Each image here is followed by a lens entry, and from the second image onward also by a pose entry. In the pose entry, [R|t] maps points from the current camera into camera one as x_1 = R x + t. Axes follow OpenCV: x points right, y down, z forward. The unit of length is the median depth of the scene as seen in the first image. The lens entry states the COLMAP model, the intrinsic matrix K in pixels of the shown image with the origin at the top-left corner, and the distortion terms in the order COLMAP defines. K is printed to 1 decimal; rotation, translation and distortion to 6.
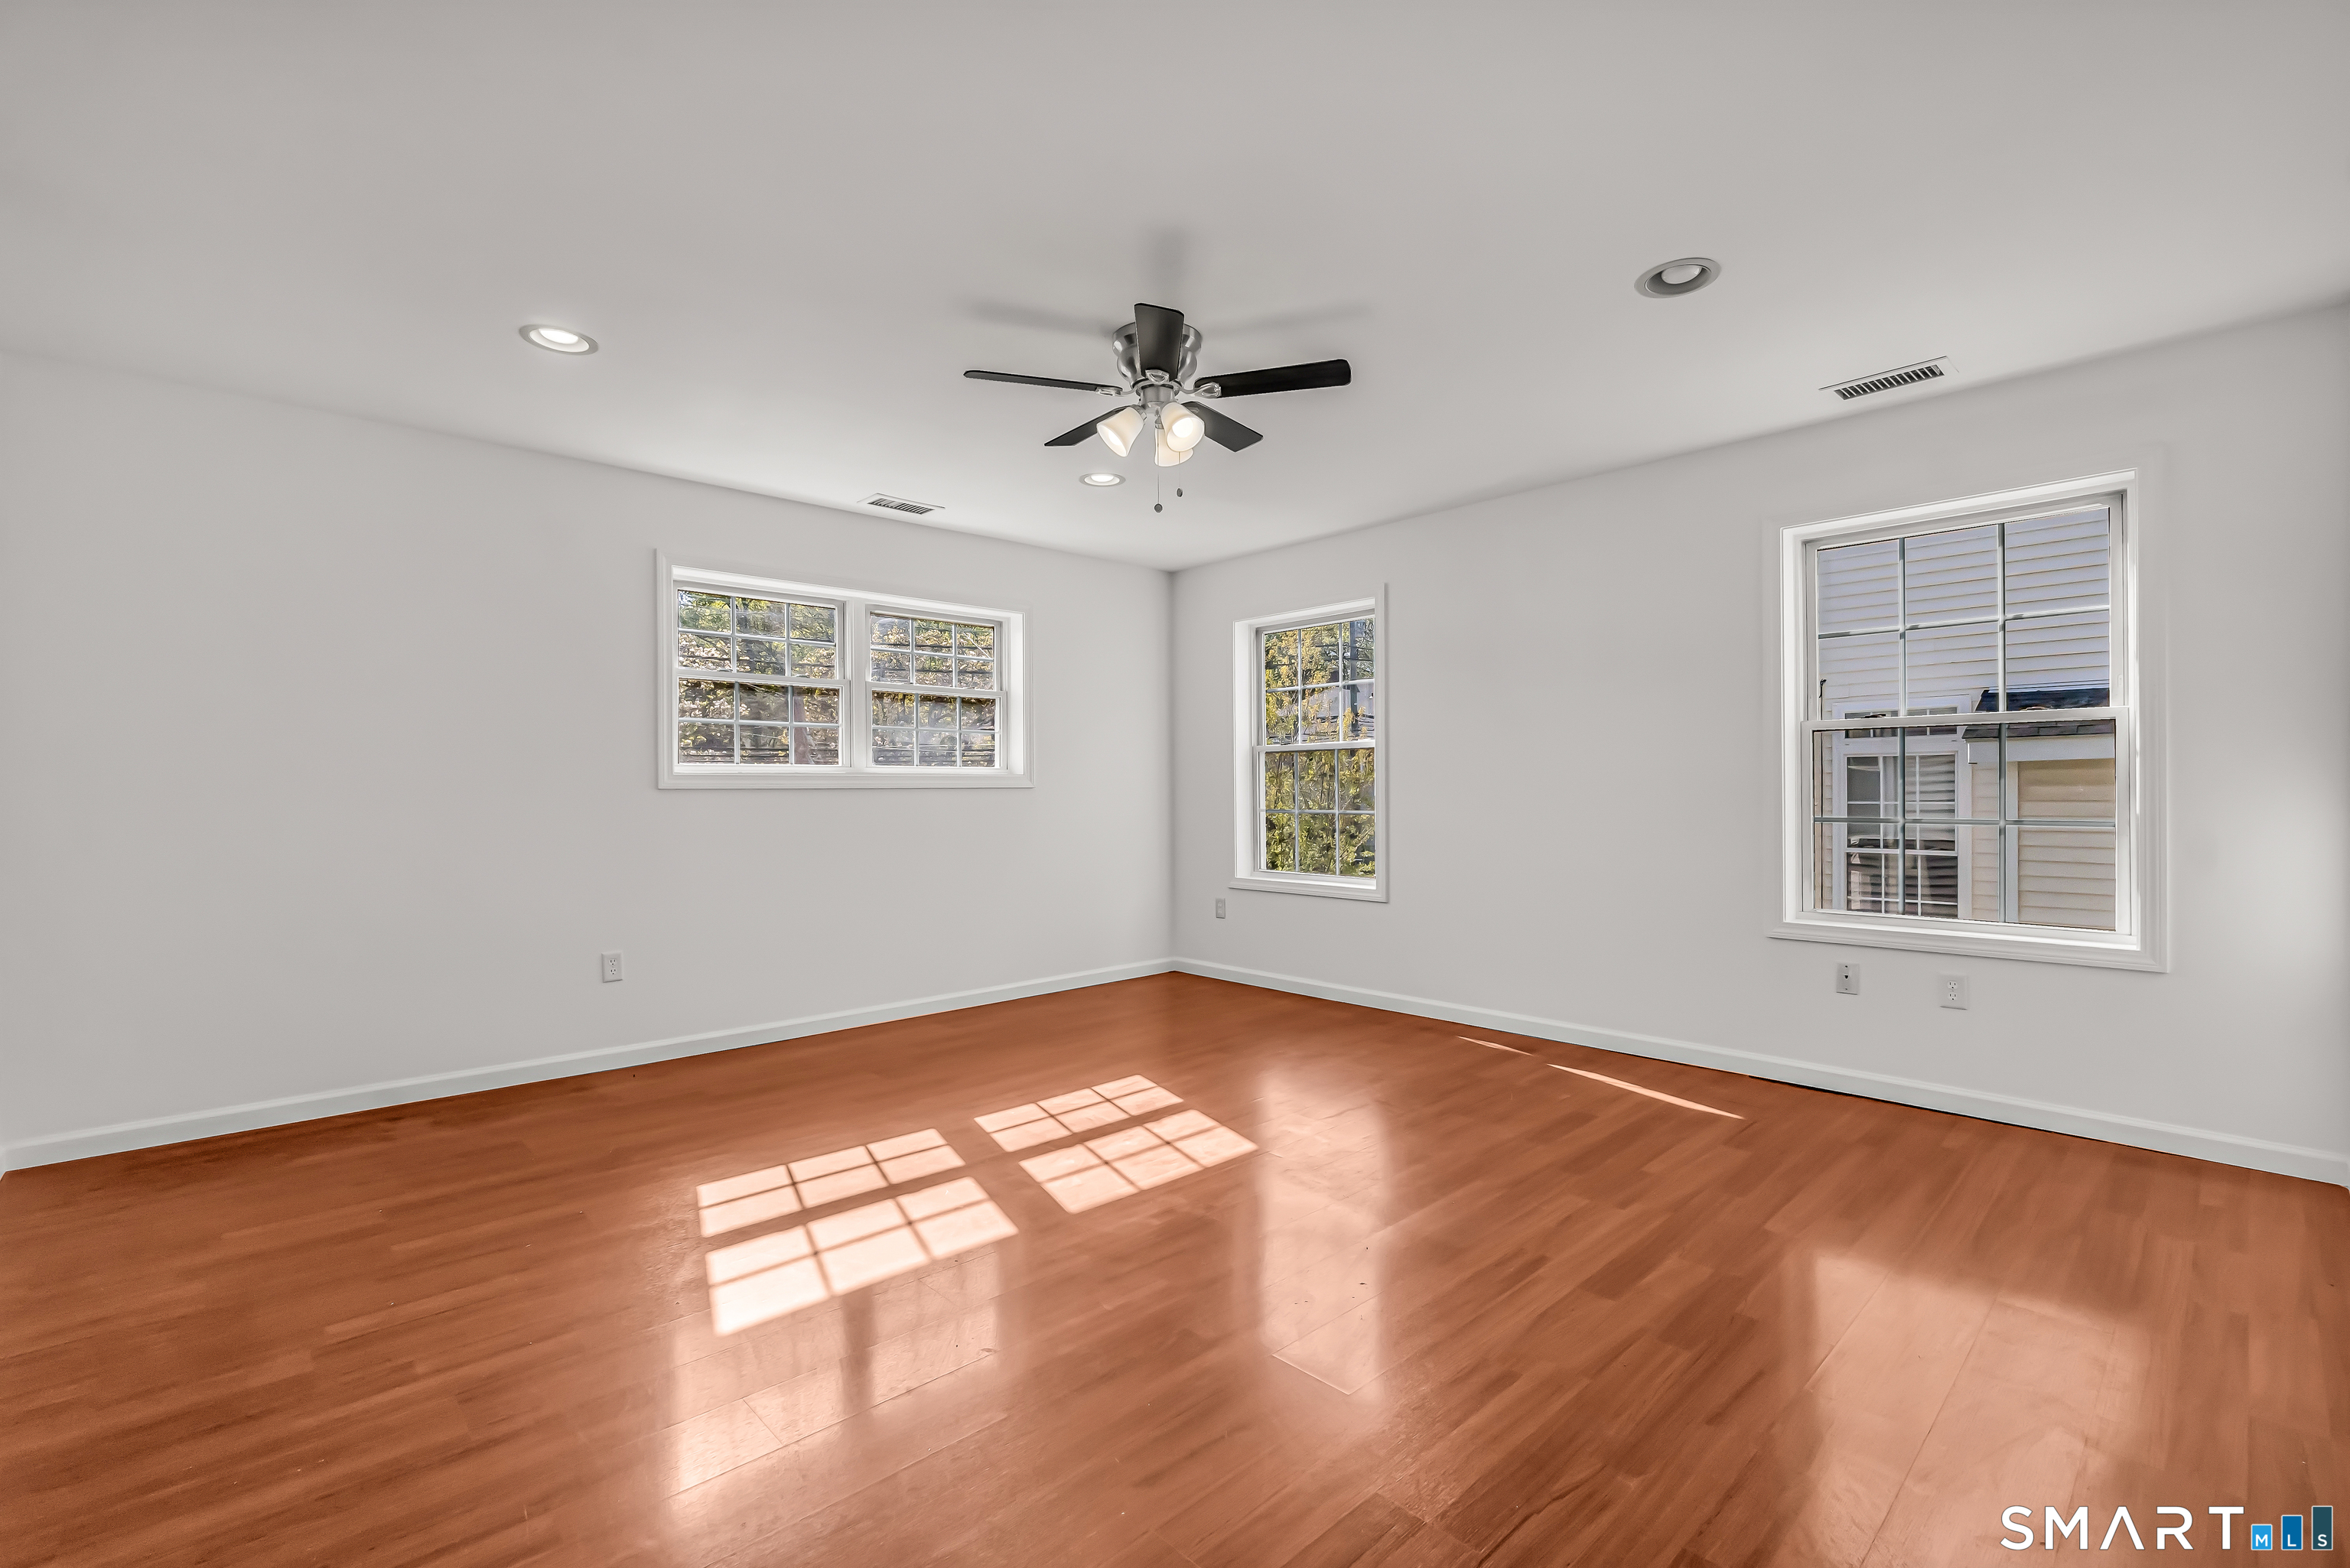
lens RADIAL K [[1021.9, 0, 1170.8], [0, 1021.9, 792.4], [0, 0, 1]] dist [-0.005340, -0.000003]
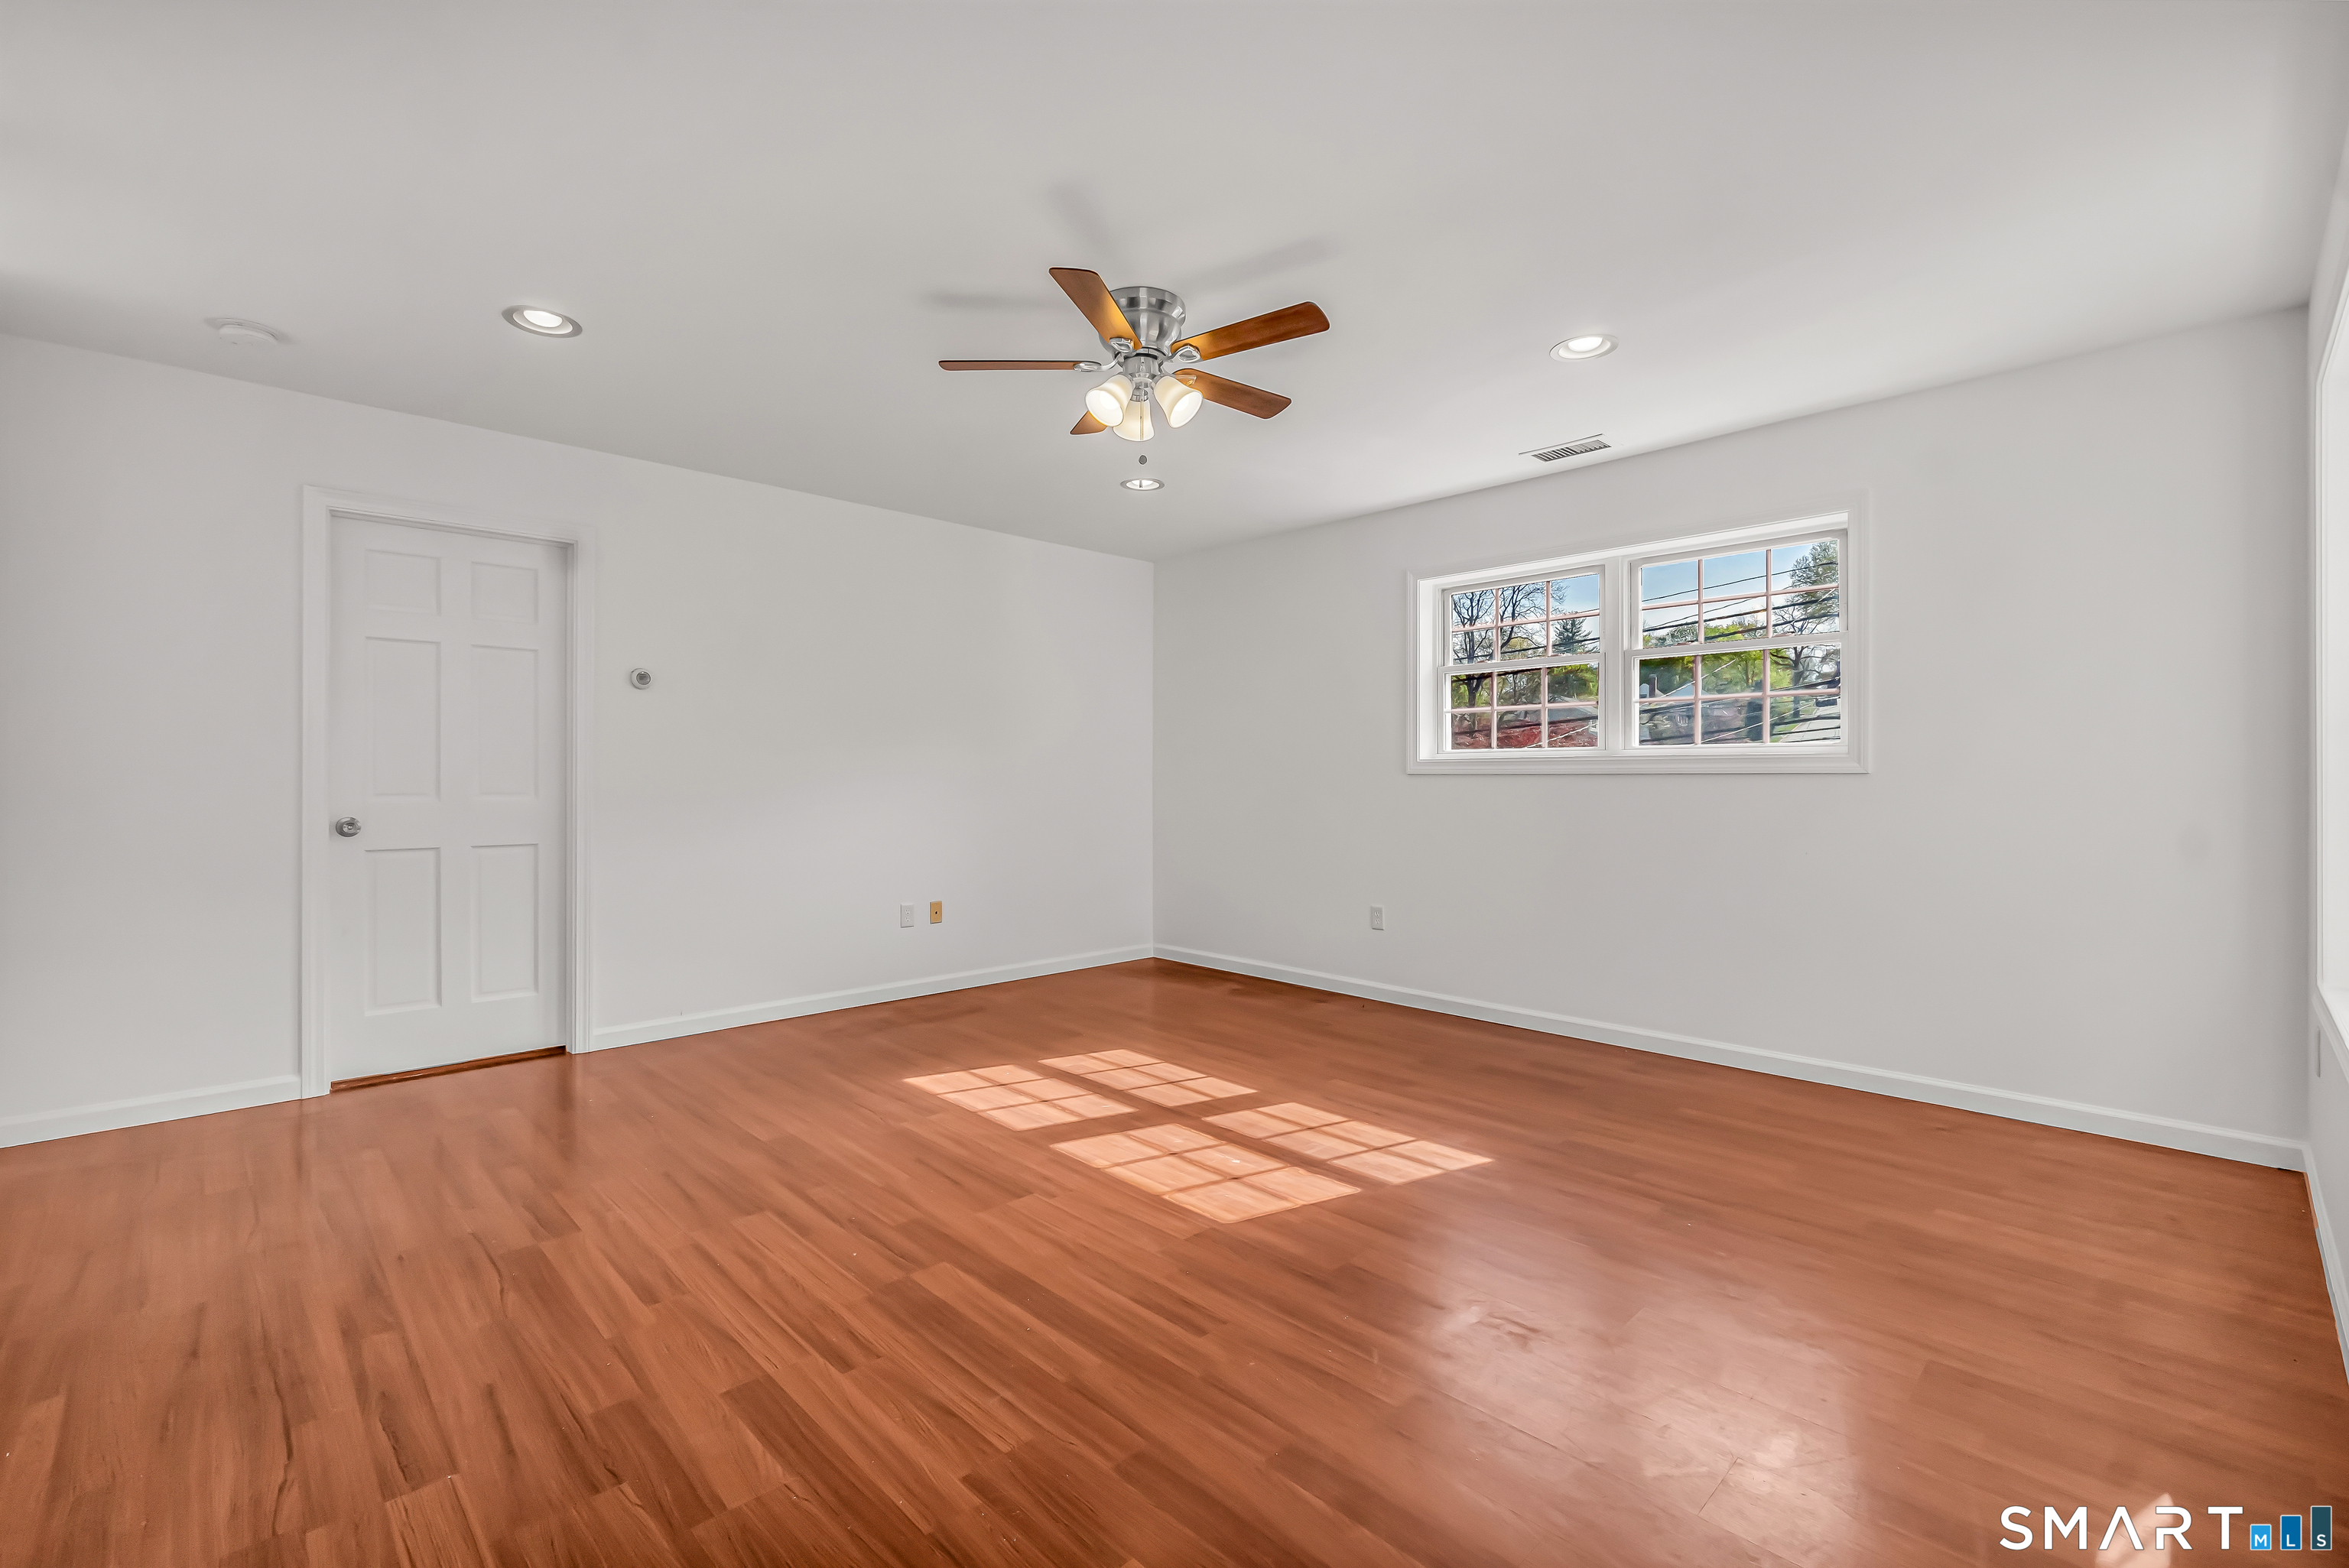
lens RADIAL K [[1021.4, 0, 1170.3], [0, 1021.4, 792.4], [0, 0, 1]] dist [-0.005340, -0.000003]
pose [[0.007299, 0.020647, -0.999760, 0.811142], [-0.002874, 0.999783, 0.020627, -0.006214], [0.999969, 0.002723, 0.007357, 0.875490]]
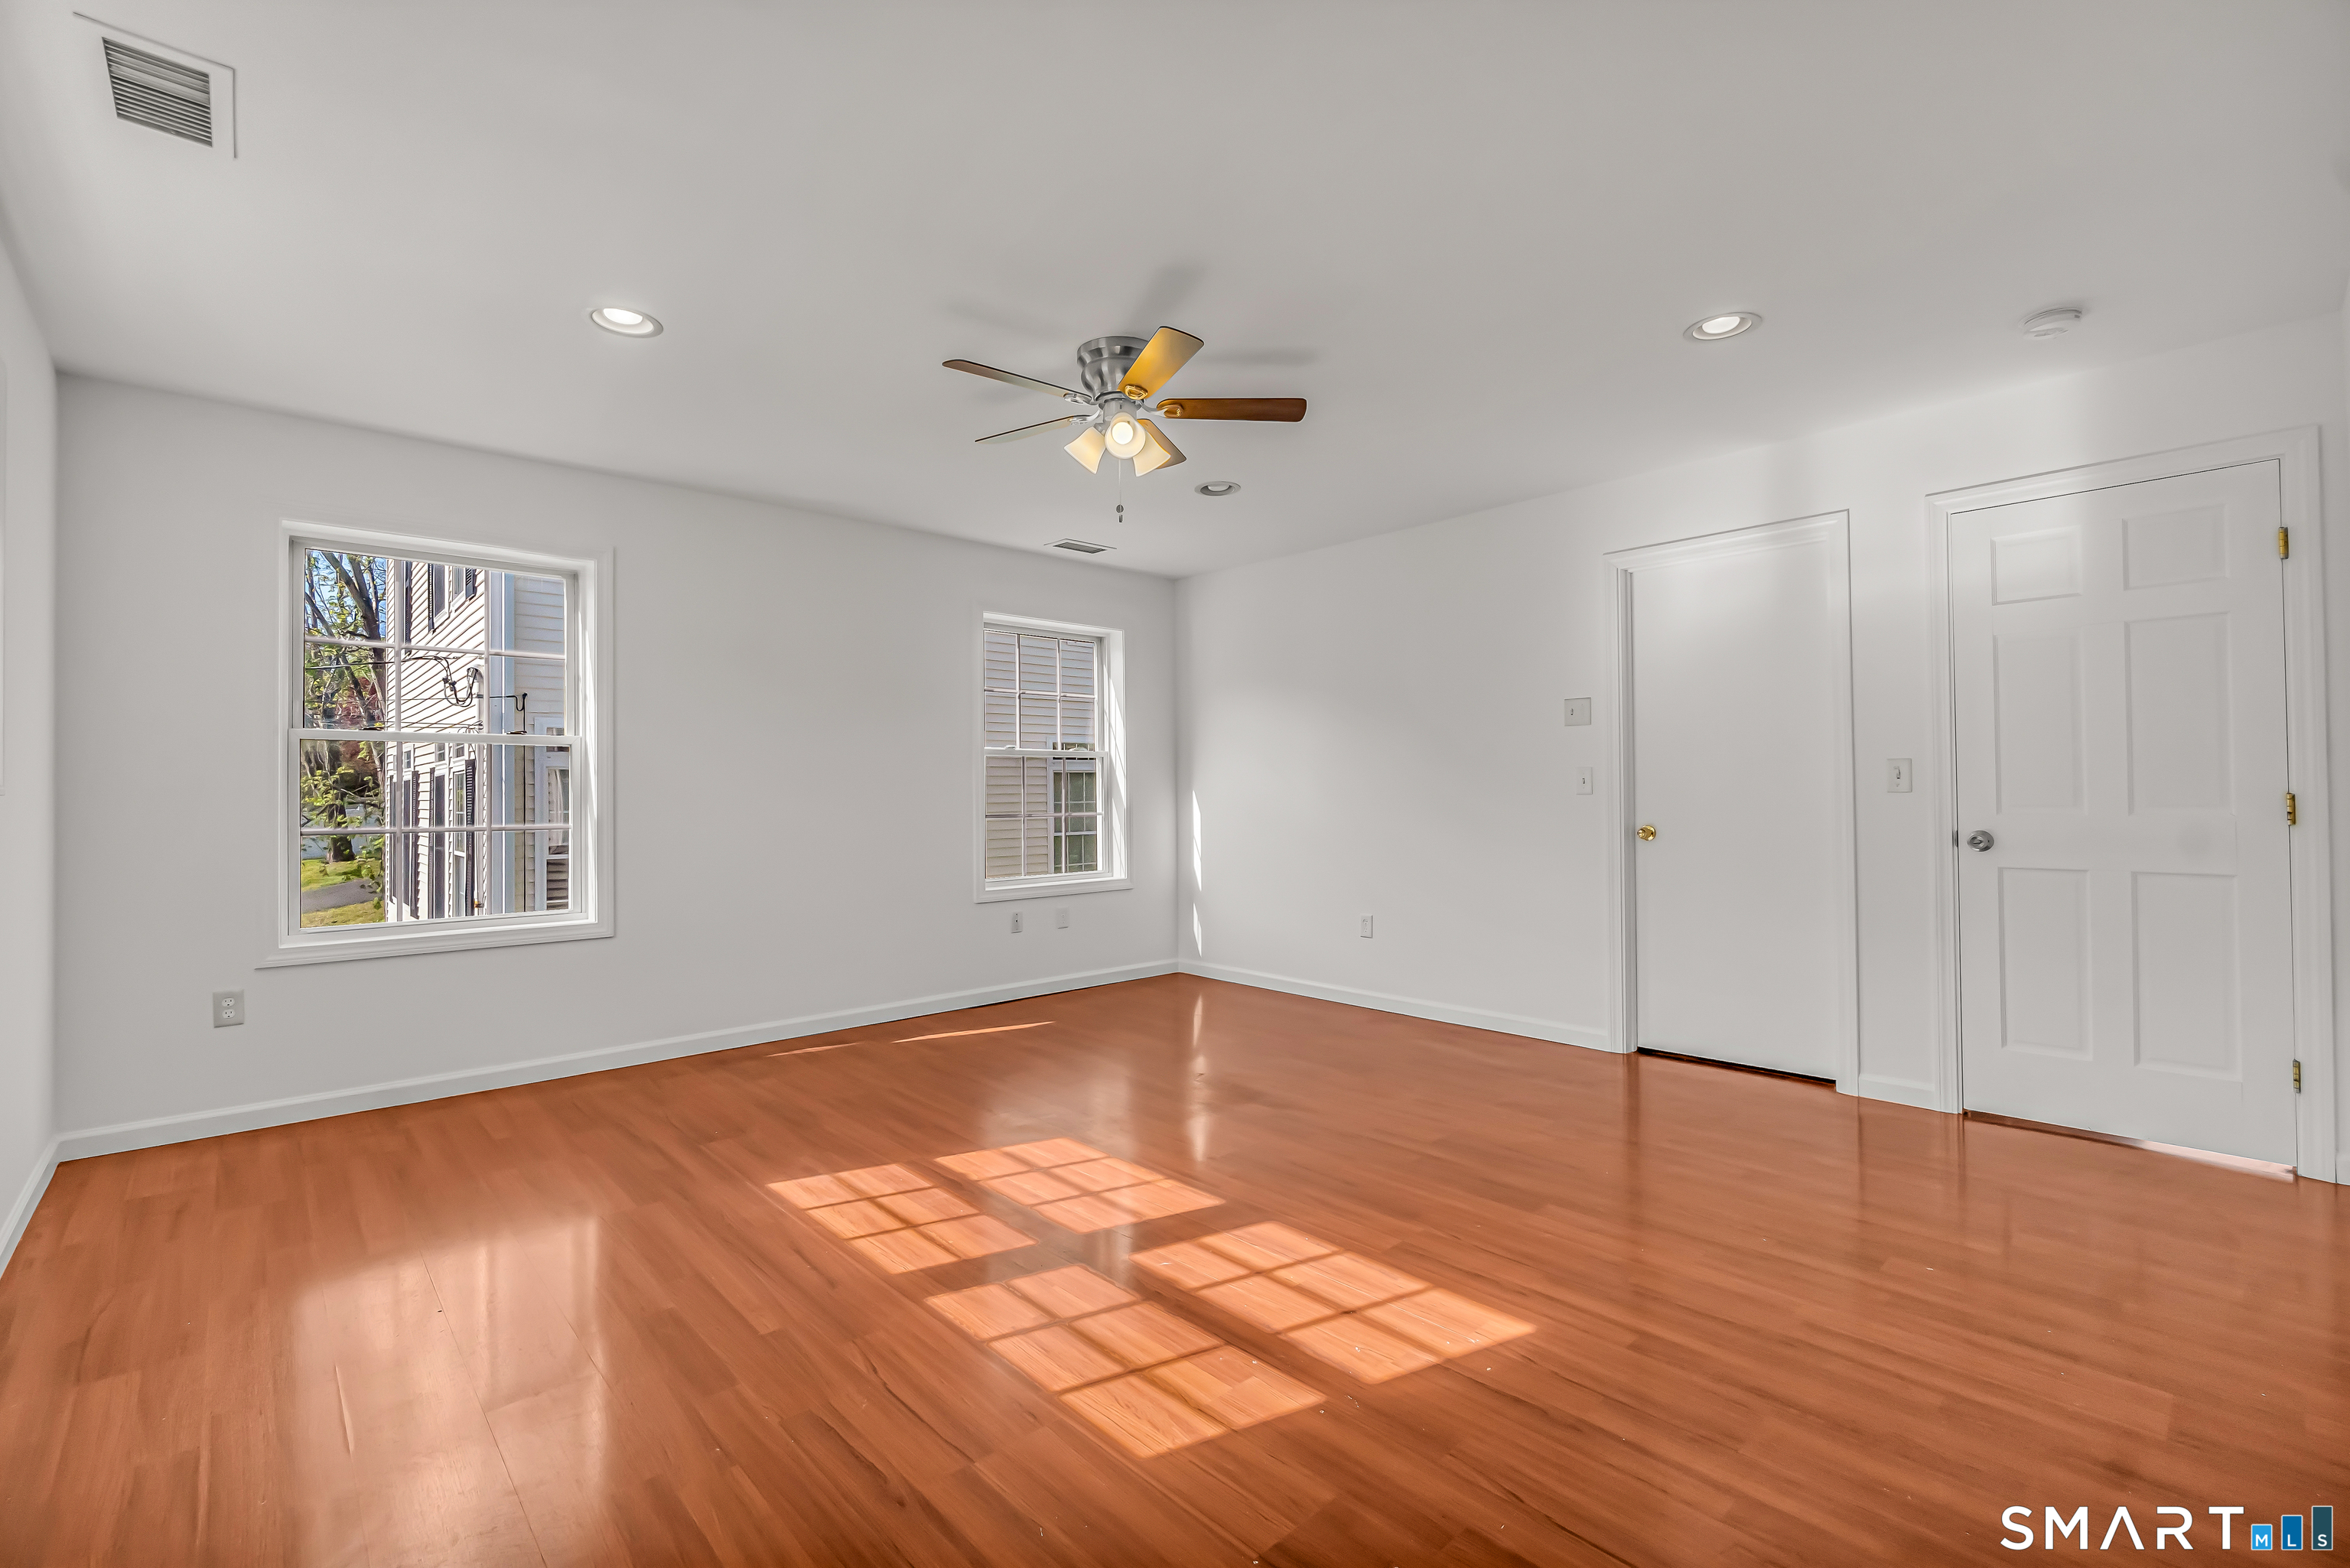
lens RADIAL K [[1021.9, 0, 1170.8], [0, 1021.9, 792.4], [0, 0, 1]] dist [-0.005340, -0.000003]
pose [[0.008297, 0.004081, 0.999957, -0.878435], [0.009615, 0.999945, -0.004161, 0.001107], [-0.999919, 0.009649, 0.008257, 0.809778]]
